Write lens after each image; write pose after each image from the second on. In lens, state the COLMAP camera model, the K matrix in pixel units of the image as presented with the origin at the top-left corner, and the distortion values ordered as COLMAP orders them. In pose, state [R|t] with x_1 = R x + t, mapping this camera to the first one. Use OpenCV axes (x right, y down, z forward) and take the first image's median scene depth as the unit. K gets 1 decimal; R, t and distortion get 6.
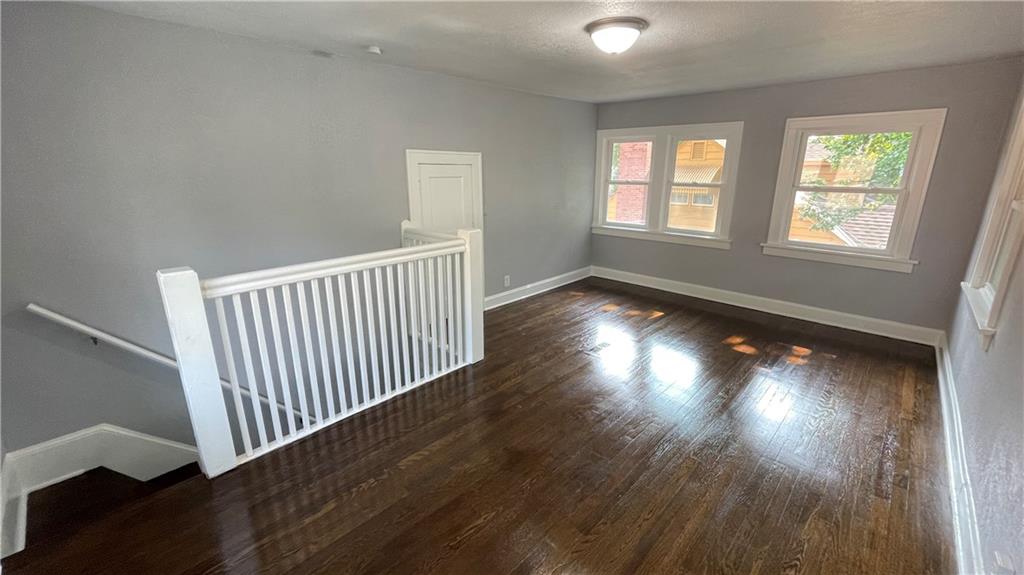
lens RADIAL K [[416.0, 0, 511.7], [0, 416.0, 284.8], [0, 0, 1]] dist [-0.005133, 0.000358]
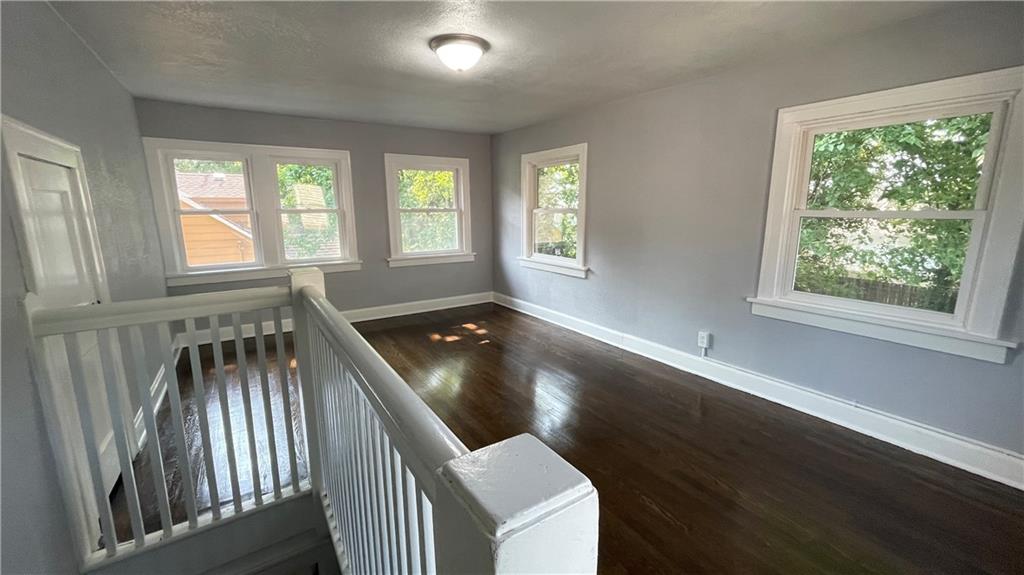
lens RADIAL K [[416.0, 0, 511.7], [0, 416.0, 284.8], [0, 0, 1]] dist [-0.005133, 0.000358]
pose [[0.233112, -0.181837, 0.955298, -0.427617], [0.270488, 0.955720, 0.115913, -0.071322], [-0.934075, 0.231376, 0.271974, 0.385853]]
